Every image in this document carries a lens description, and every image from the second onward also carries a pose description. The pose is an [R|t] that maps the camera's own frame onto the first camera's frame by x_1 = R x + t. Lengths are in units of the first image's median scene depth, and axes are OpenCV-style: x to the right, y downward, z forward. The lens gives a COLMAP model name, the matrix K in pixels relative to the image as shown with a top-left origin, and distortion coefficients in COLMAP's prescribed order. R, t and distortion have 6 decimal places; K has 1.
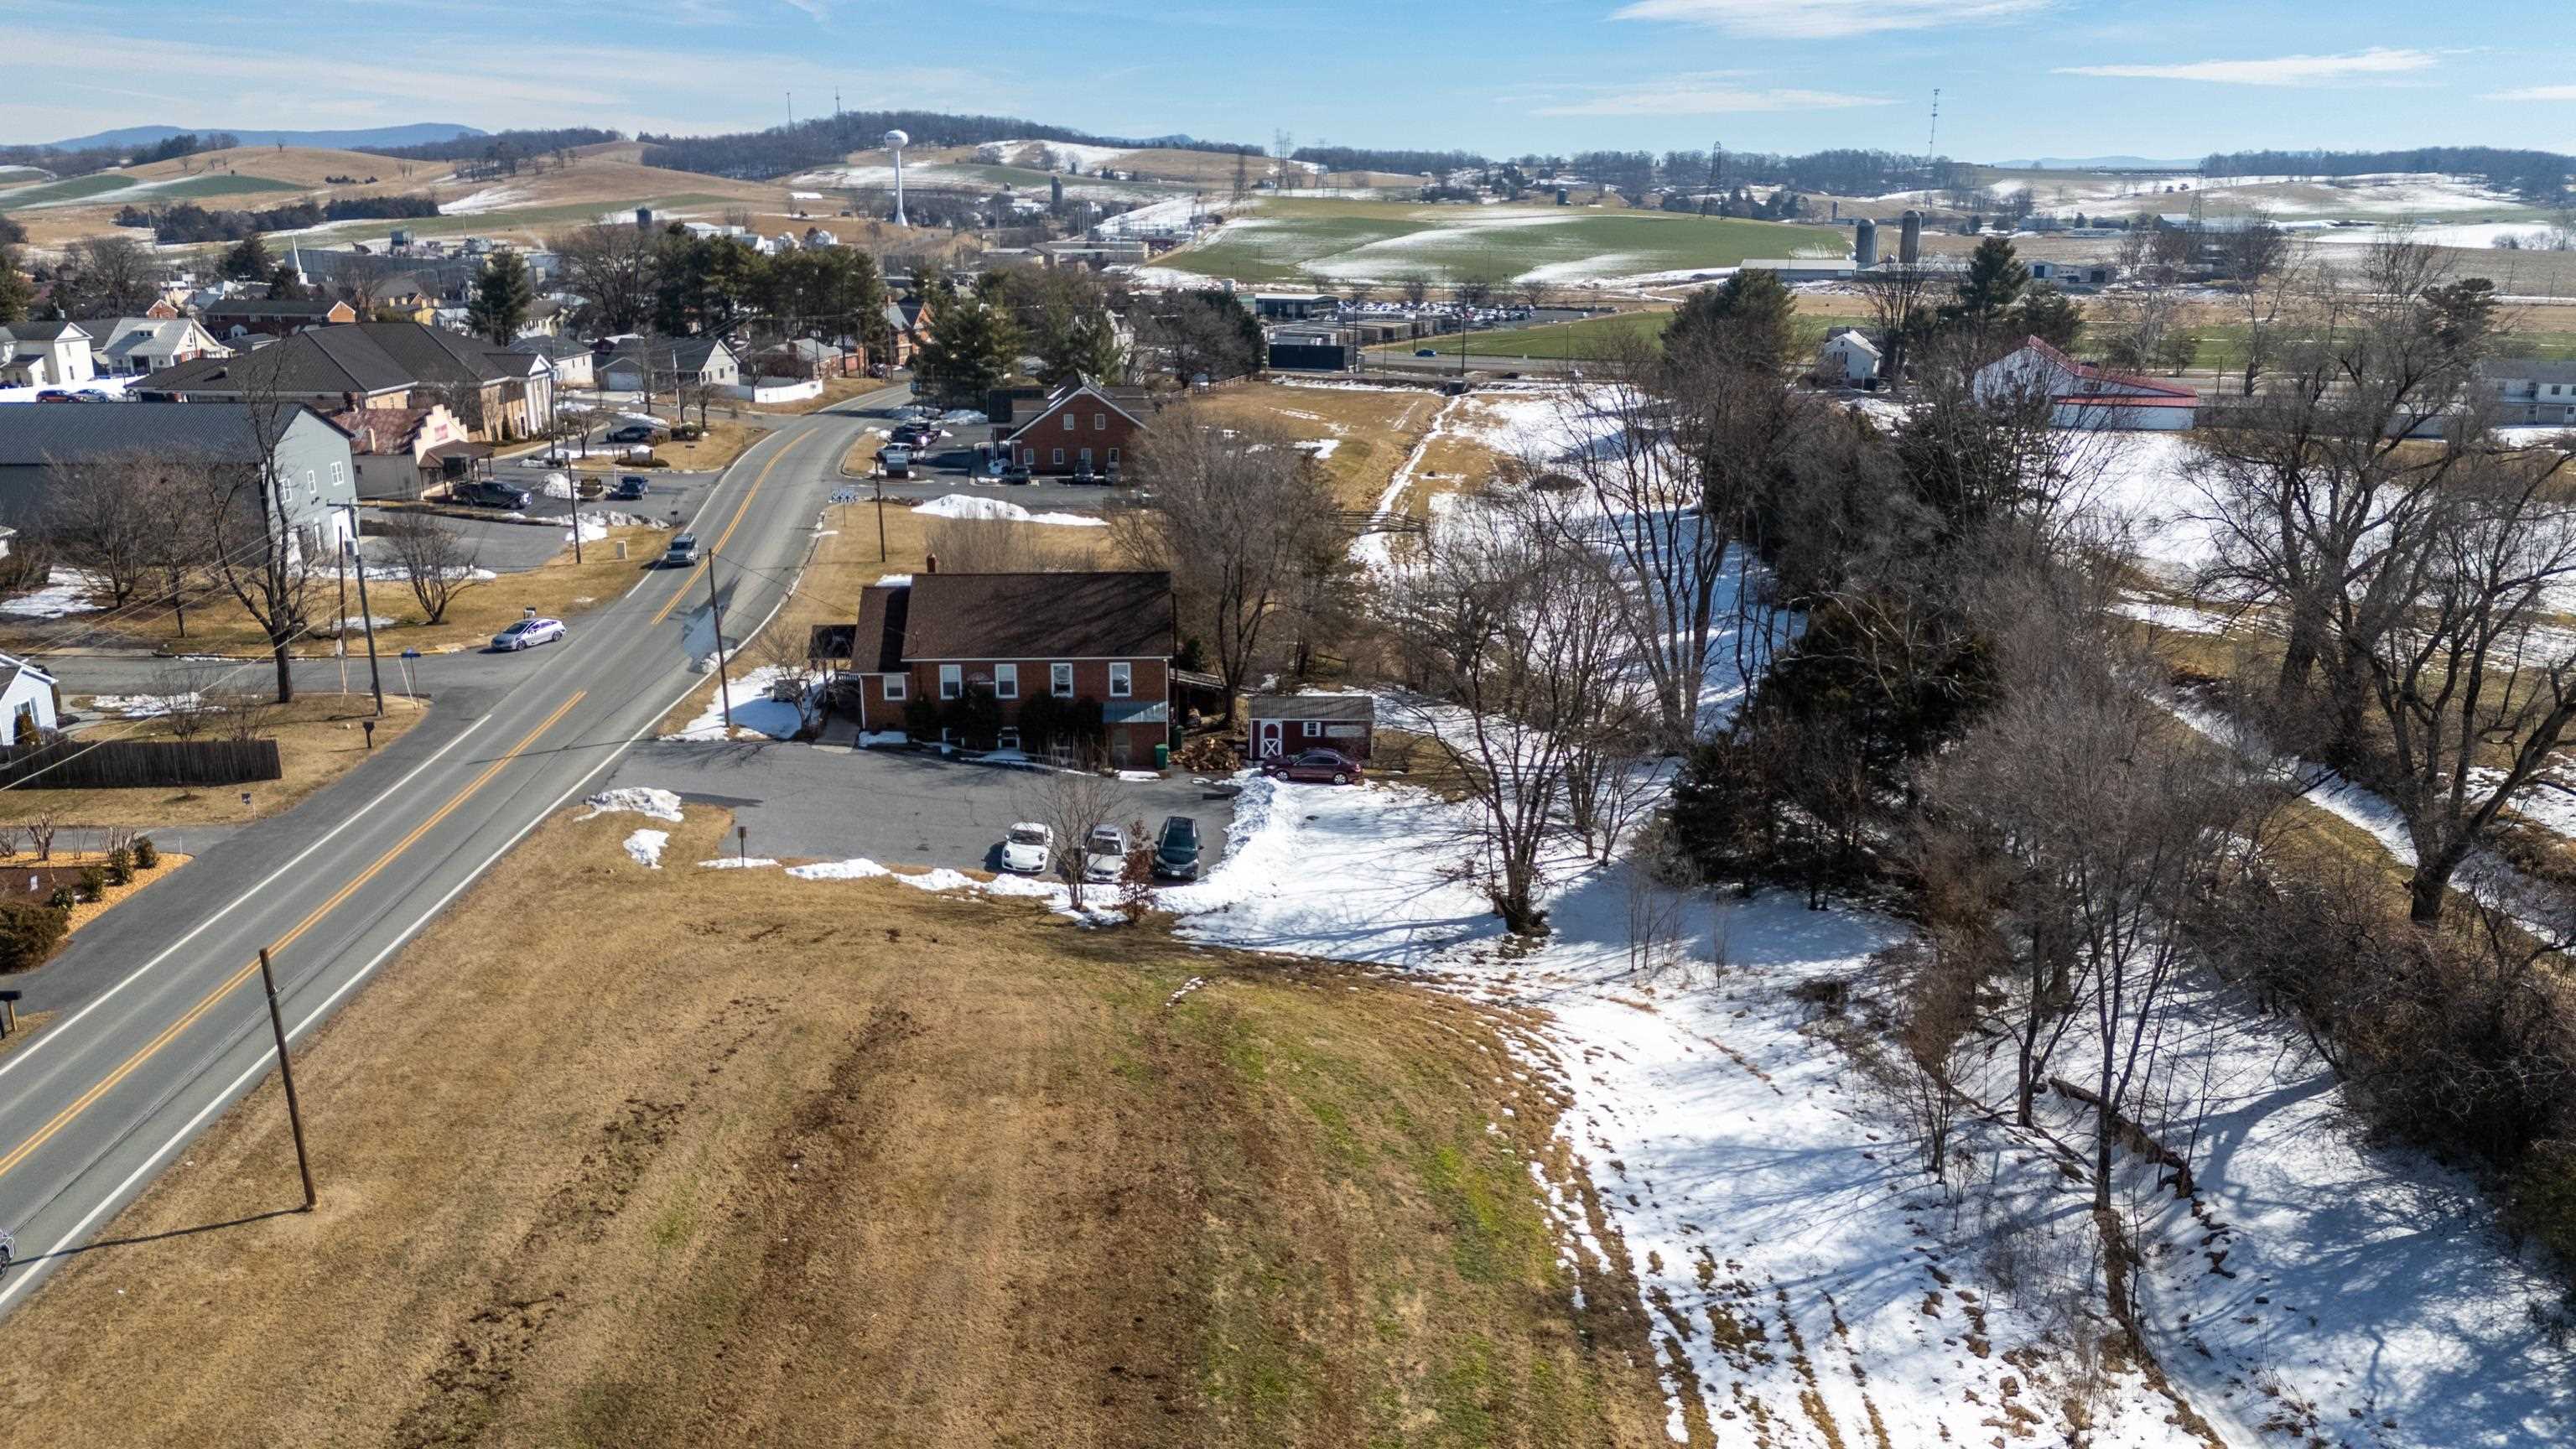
lens RADIAL K [[1917.3, 0, 1277.5], [0, 1917.3, 737.4], [0, 0, 1]] dist [0.079082, -0.074408]
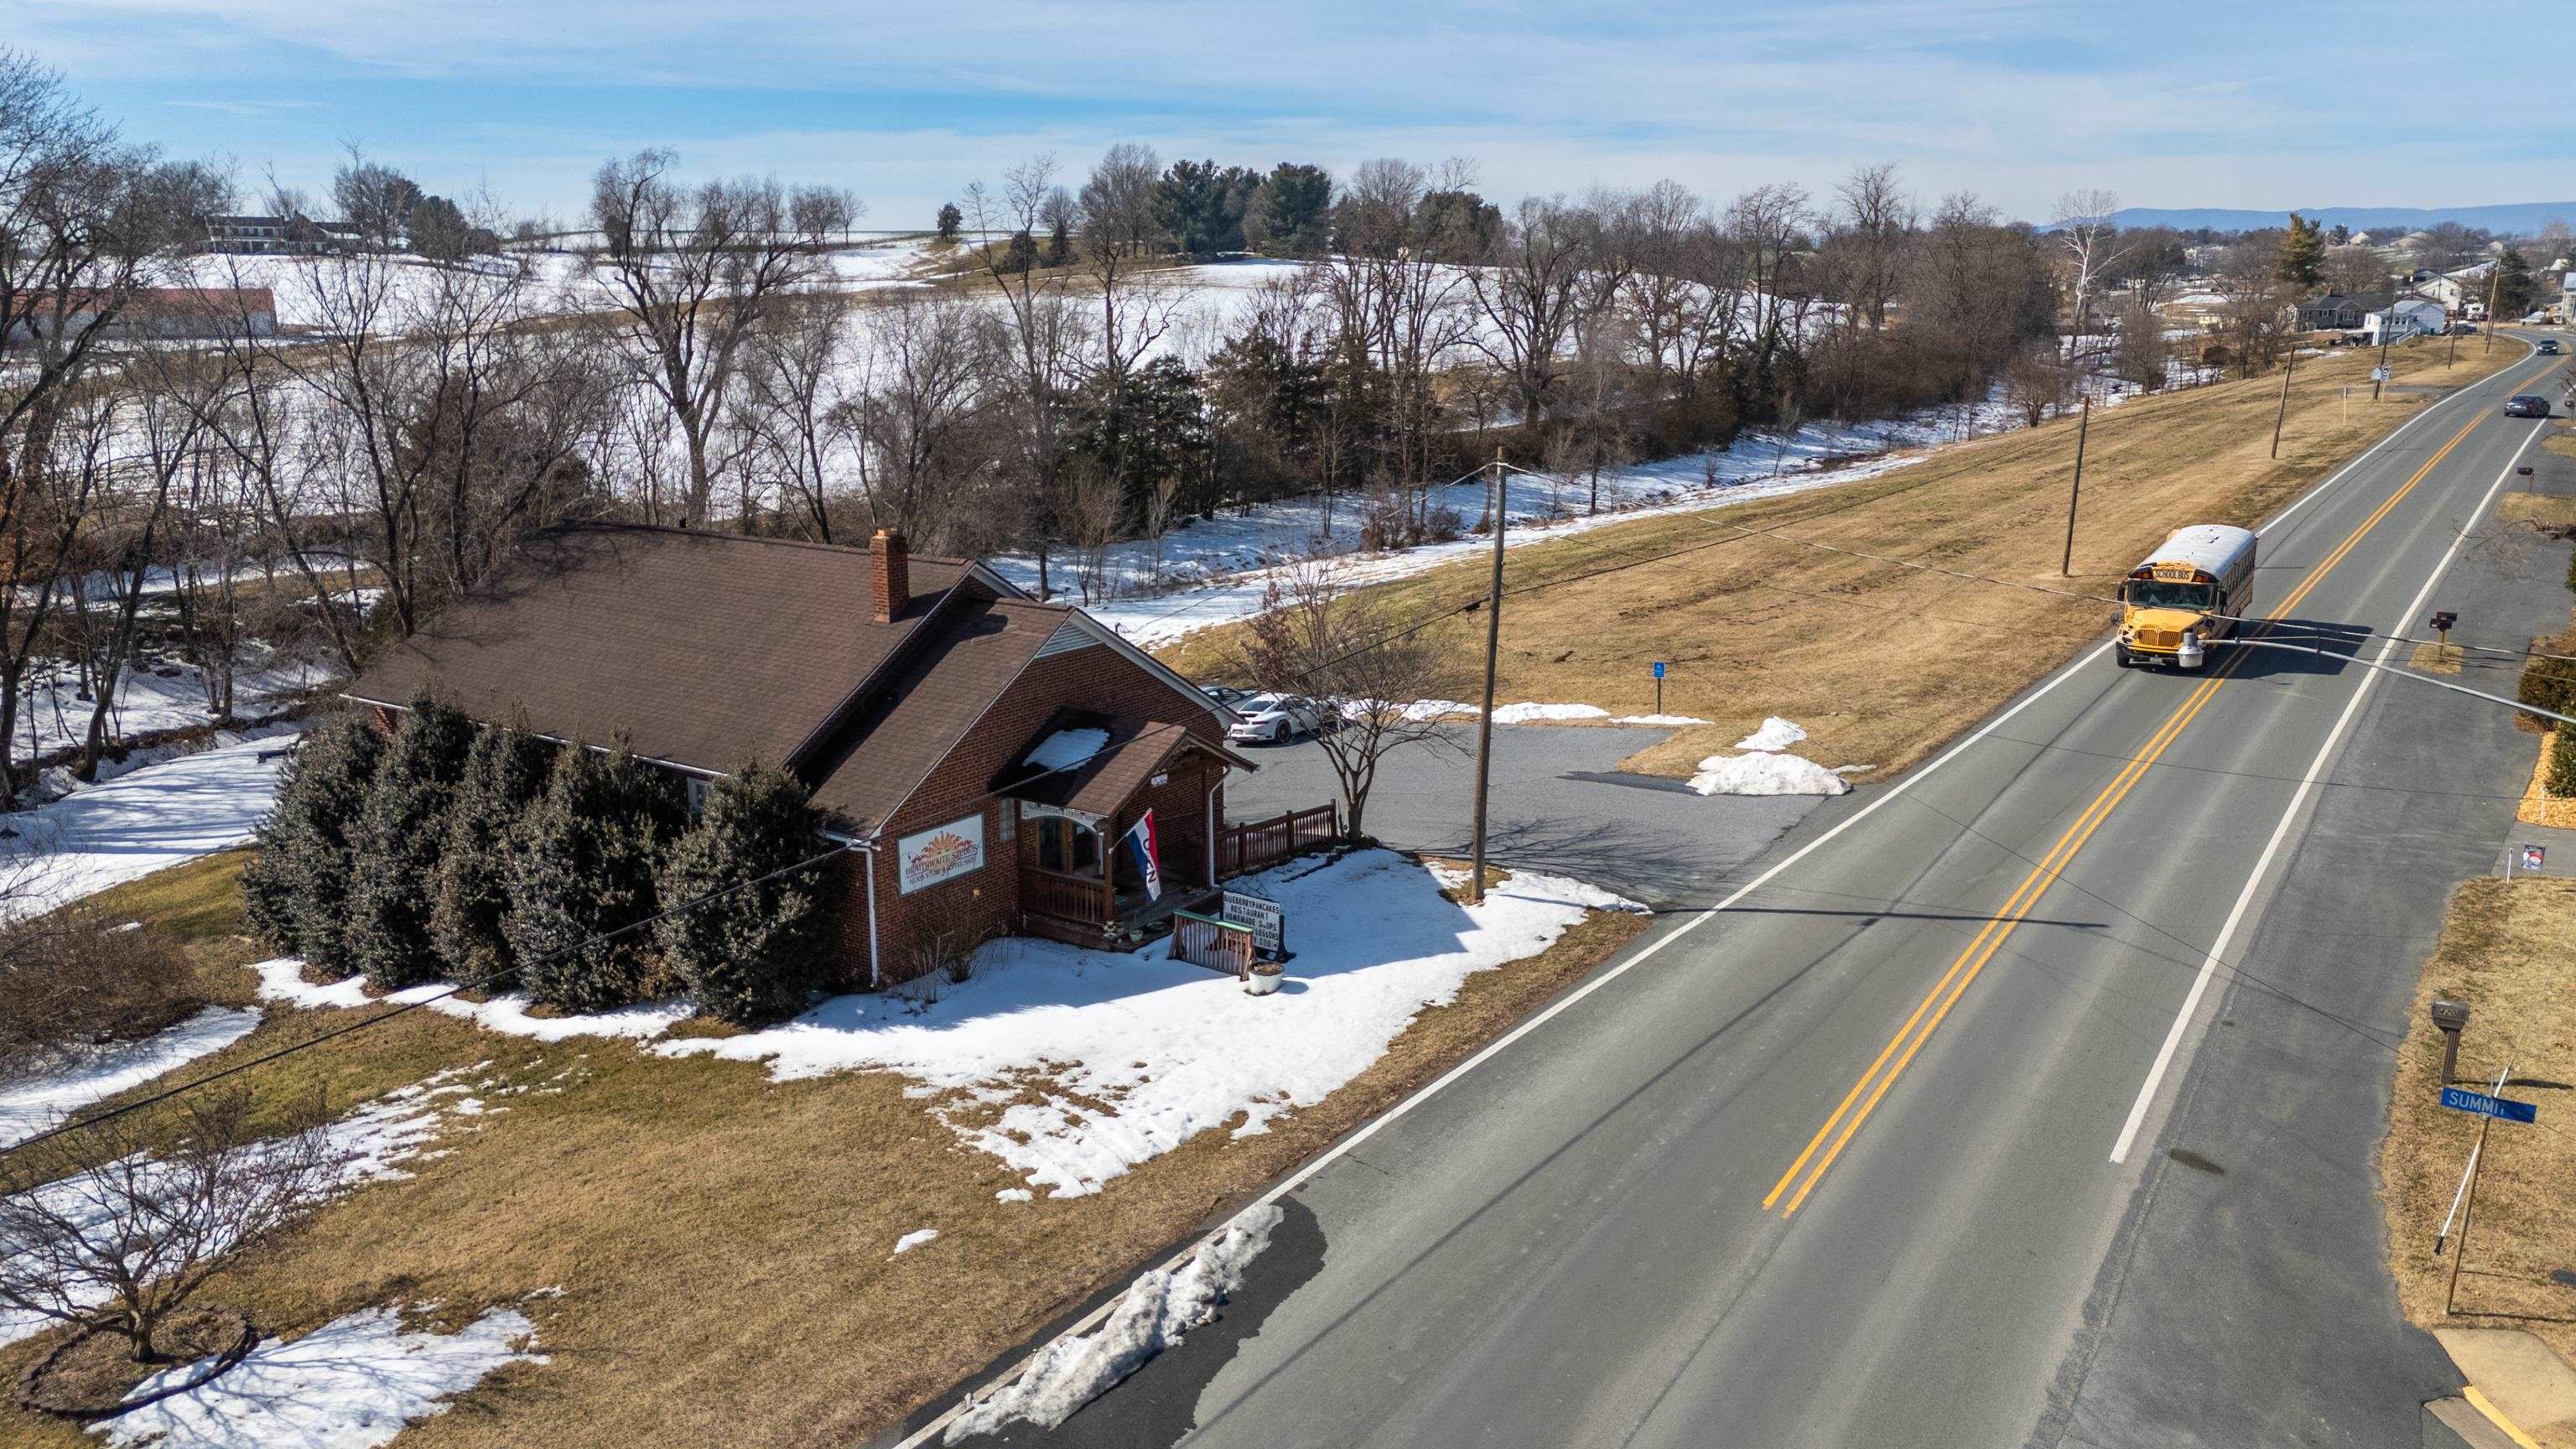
lens RADIAL K [[1917.3, 0, 1291.7], [0, 1917.3, 727.6], [0, 0, 1]] dist [0.079082, -0.074408]
pose [[-0.797312, -0.156909, 0.582815, -0.131605], [0.147143, 0.885951, 0.439818, -0.059680], [-0.585357, 0.436429, -0.683291, 0.347419]]
